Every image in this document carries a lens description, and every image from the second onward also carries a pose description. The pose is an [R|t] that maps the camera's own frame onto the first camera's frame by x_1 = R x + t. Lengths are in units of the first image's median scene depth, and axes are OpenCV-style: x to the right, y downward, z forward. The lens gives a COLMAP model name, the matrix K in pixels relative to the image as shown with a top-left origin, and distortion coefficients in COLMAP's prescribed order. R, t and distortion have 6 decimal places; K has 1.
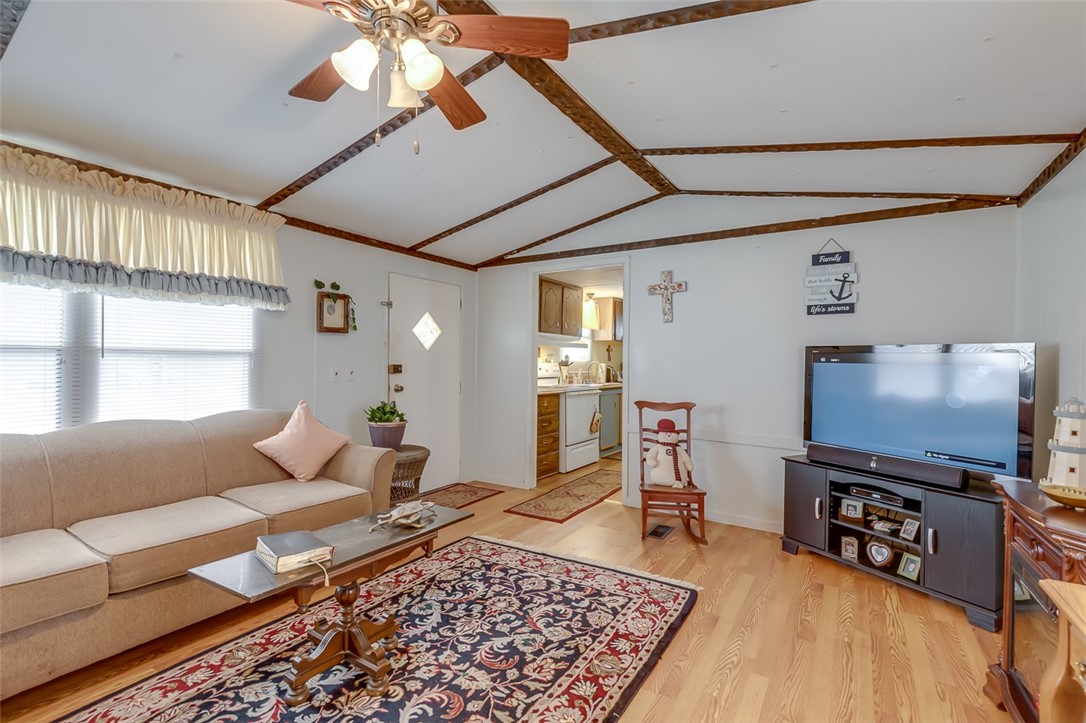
lens RADIAL K [[485.1, 0, 547.6], [0, 485.1, 361.6], [0, 0, 1]] dist [0.008202, -0.000570]
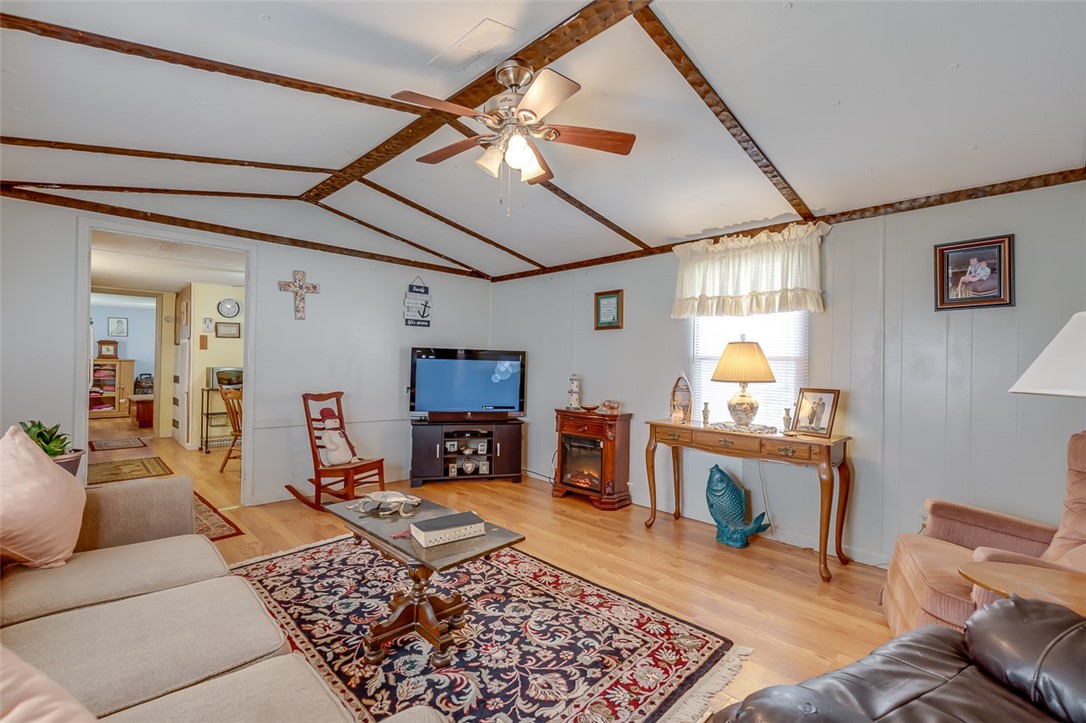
lens RADIAL K [[485.1, 0, 548.5], [0, 485.1, 360.5], [0, 0, 1]] dist [0.008202, -0.000570]
pose [[0.221706, -0.001094, 0.975113, -0.995388], [-0.015810, 0.999864, 0.004717, -0.006272], [-0.974985, -0.016462, 0.221658, 0.336860]]
